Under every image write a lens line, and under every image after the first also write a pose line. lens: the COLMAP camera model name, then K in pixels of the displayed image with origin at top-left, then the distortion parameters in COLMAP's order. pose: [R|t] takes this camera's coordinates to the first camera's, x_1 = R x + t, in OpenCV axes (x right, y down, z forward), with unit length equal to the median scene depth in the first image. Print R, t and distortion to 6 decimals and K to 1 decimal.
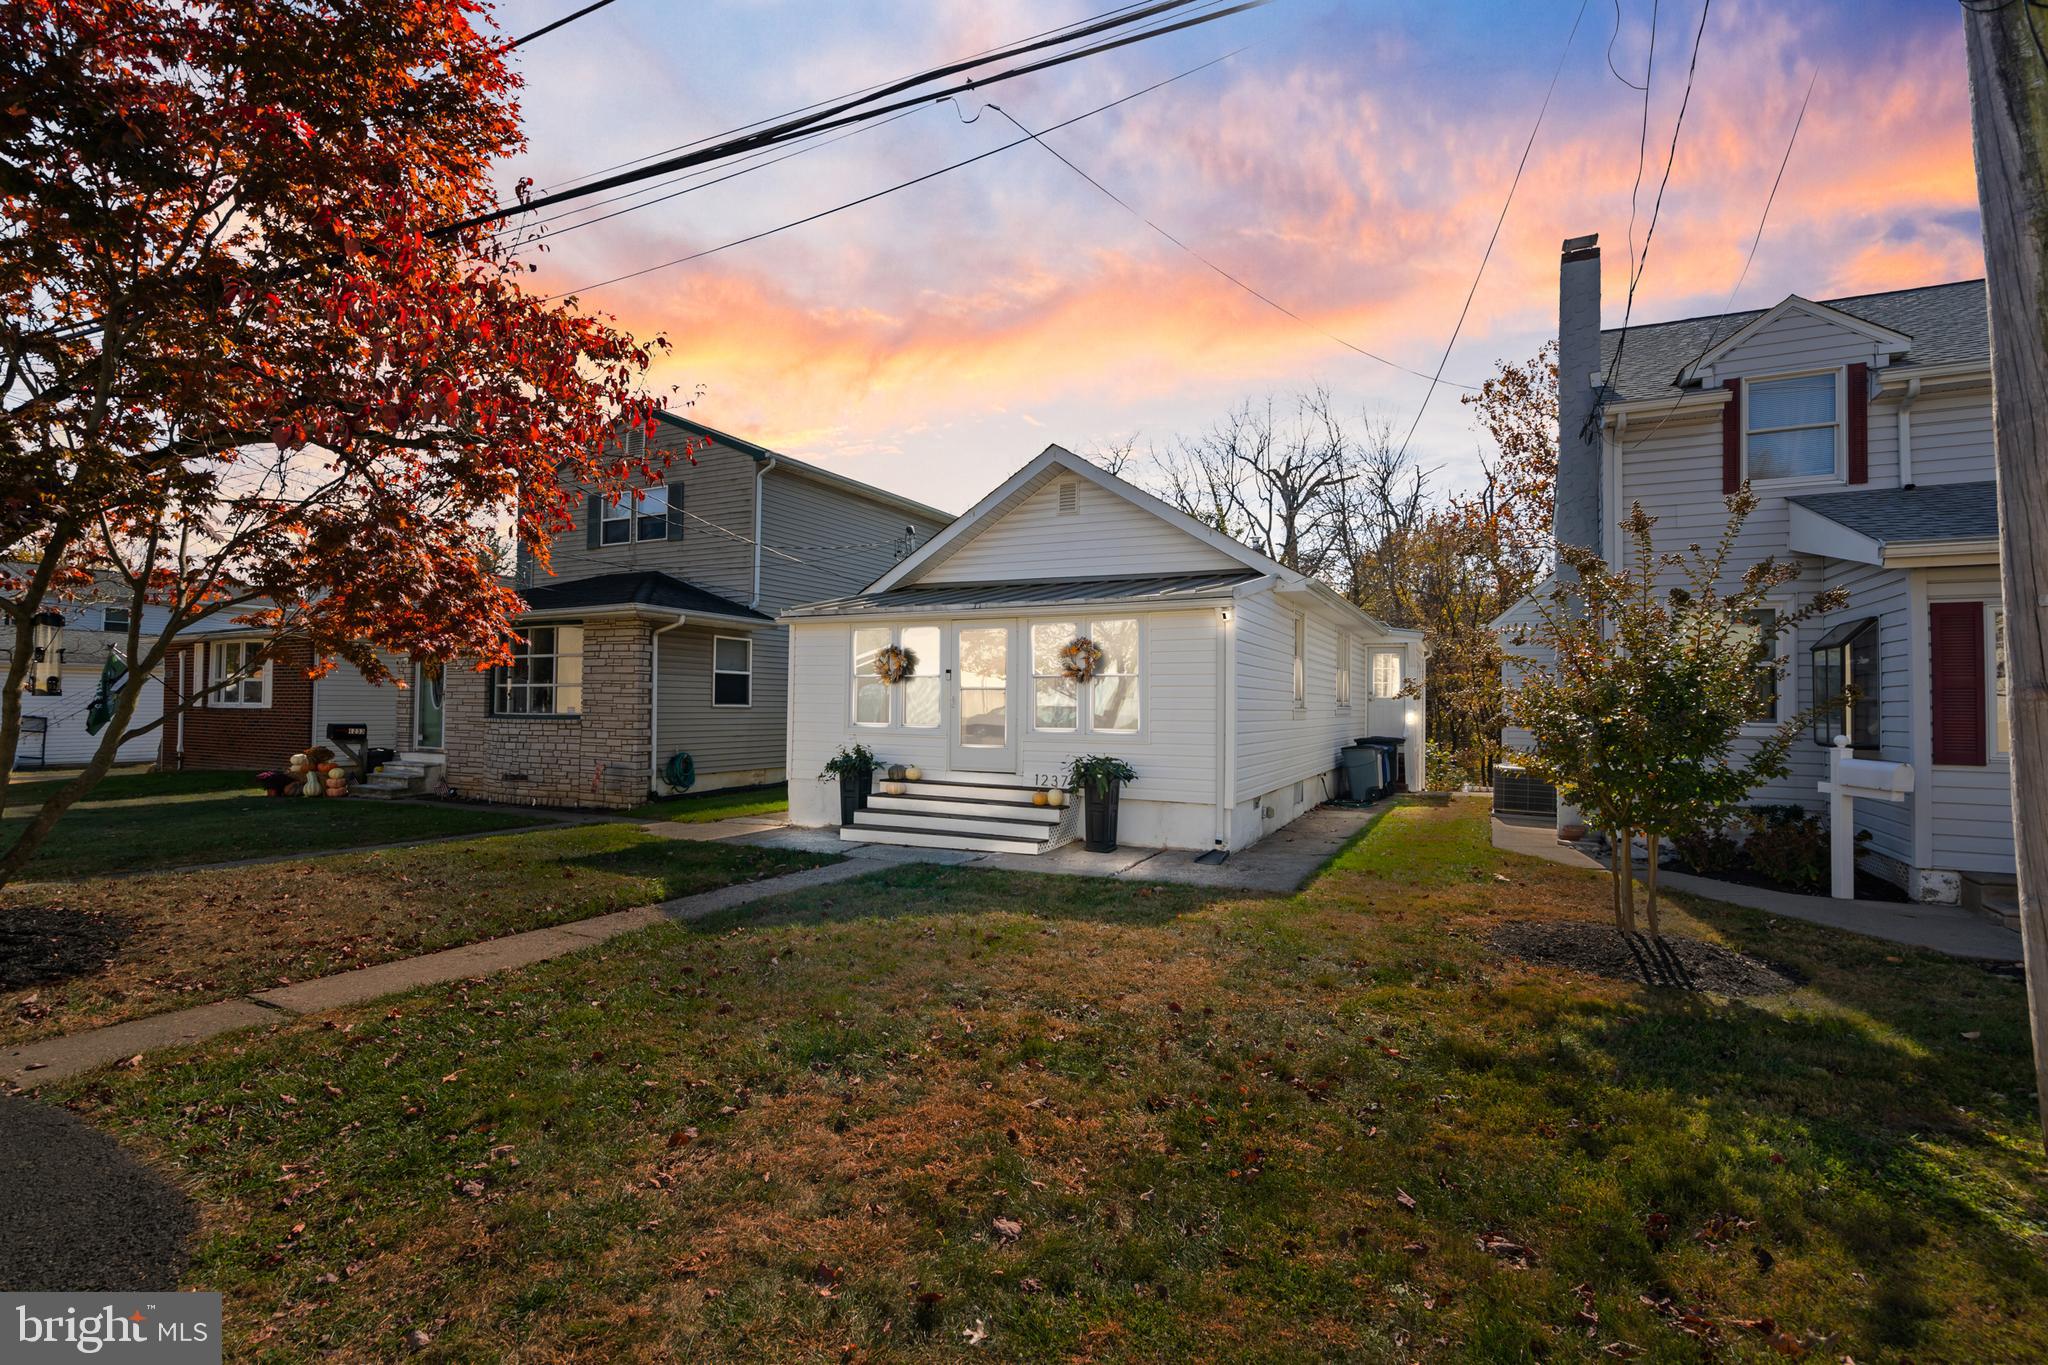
lens RADIAL K [[940.5, 0, 1029.2], [0, 940.5, 679.6], [0, 0, 1]] dist [0.000825, 0.000238]
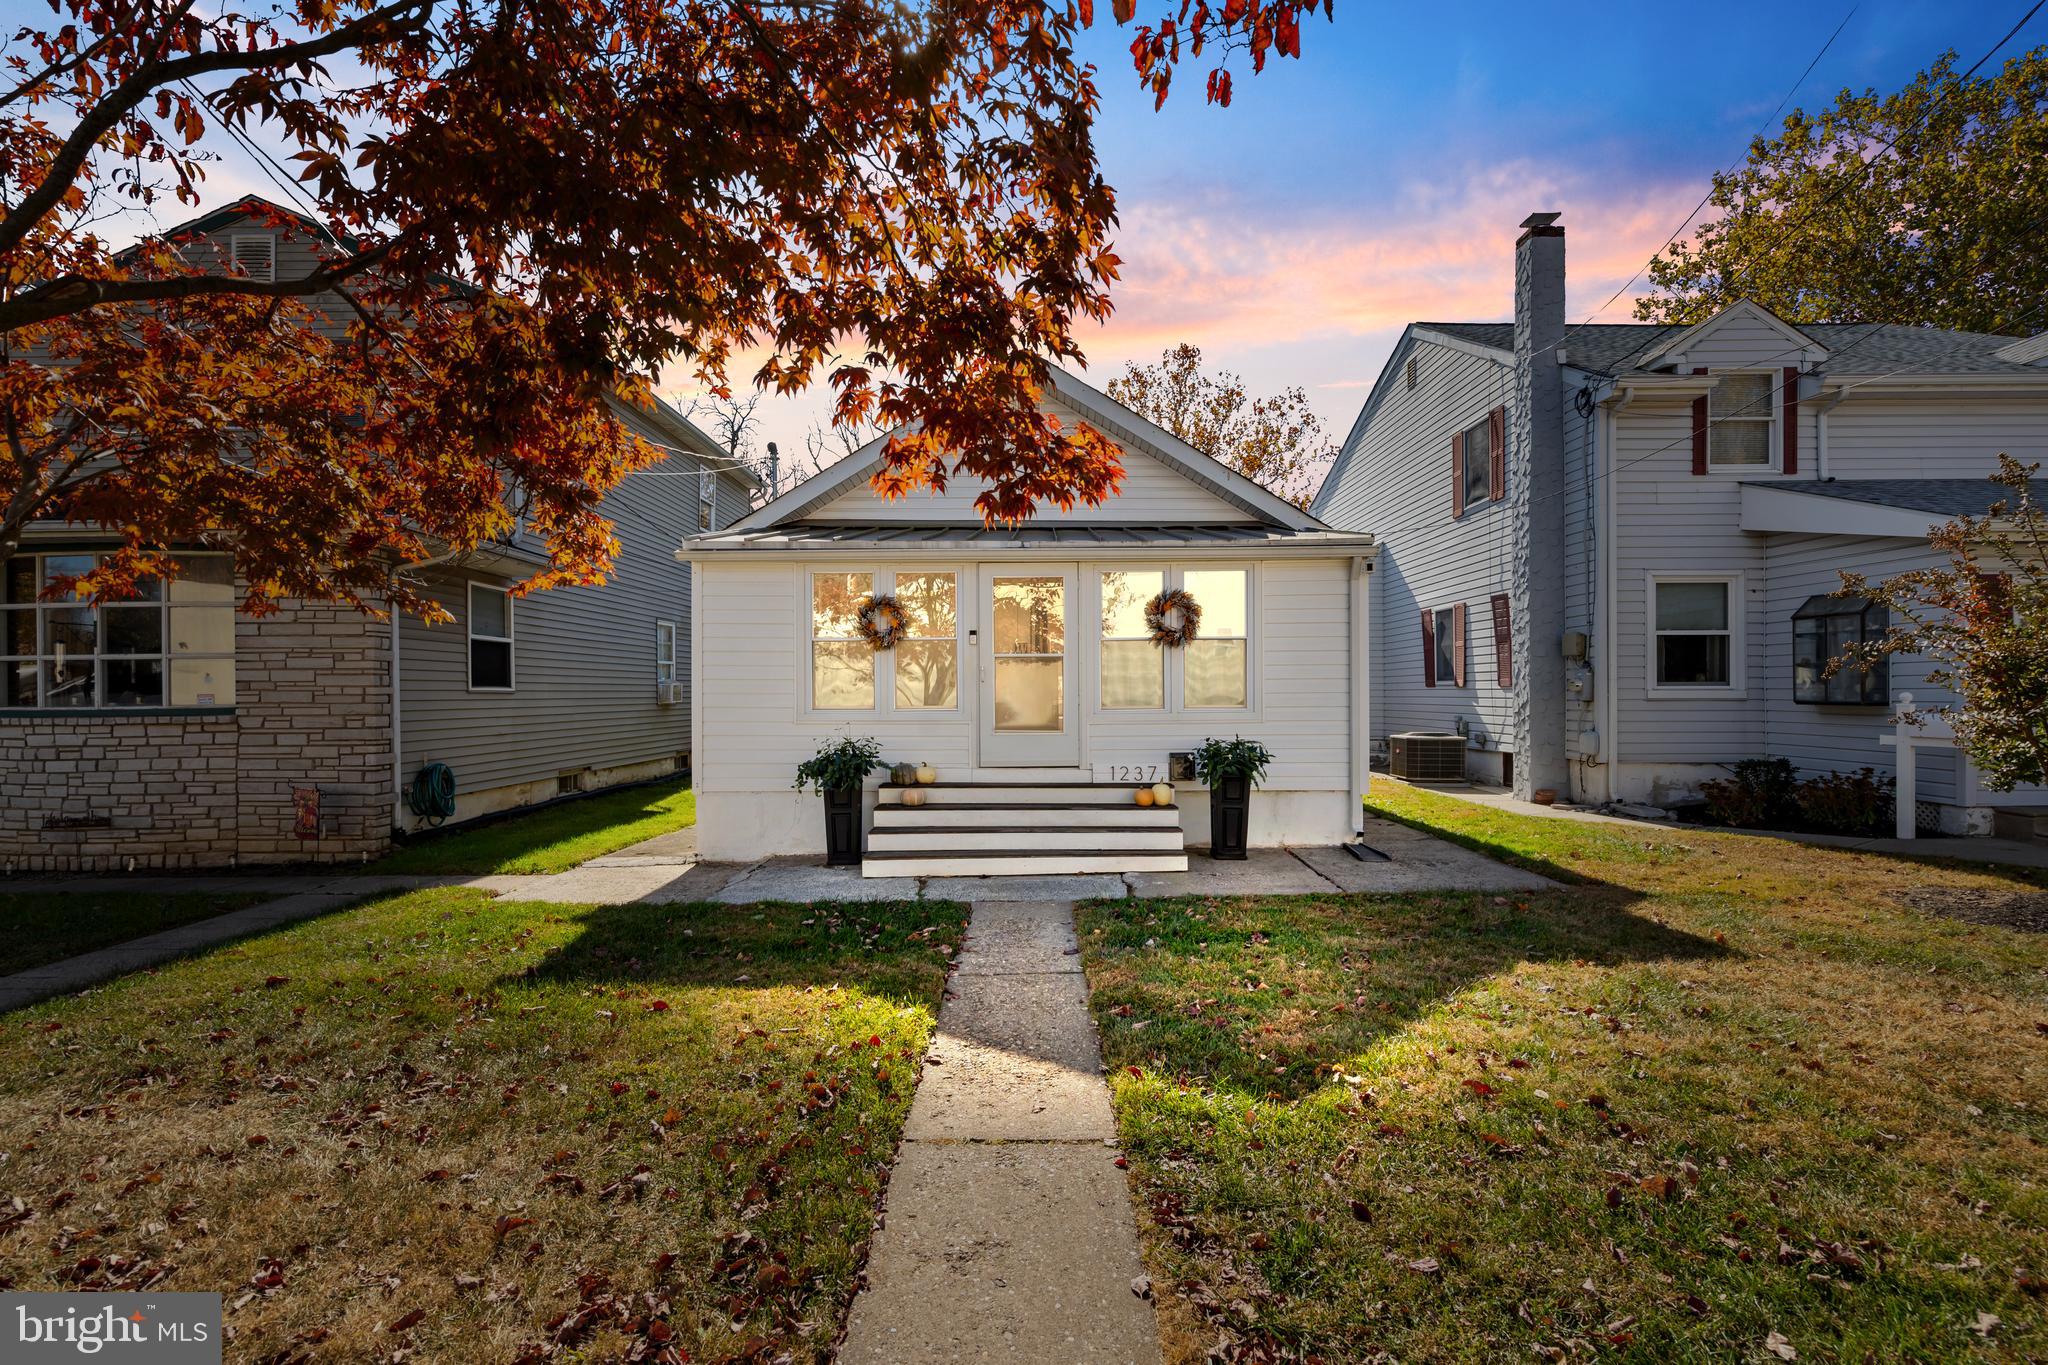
lens RADIAL K [[940.5, 0, 1026.5], [0, 940.5, 687.9], [0, 0, 1]] dist [0.000825, 0.000238]
pose [[0.891004, -0.015542, 0.453729, -0.407671], [0.002851, 0.999586, 0.028640, 0.013925], [-0.453986, -0.024225, 0.890679, 0.348017]]
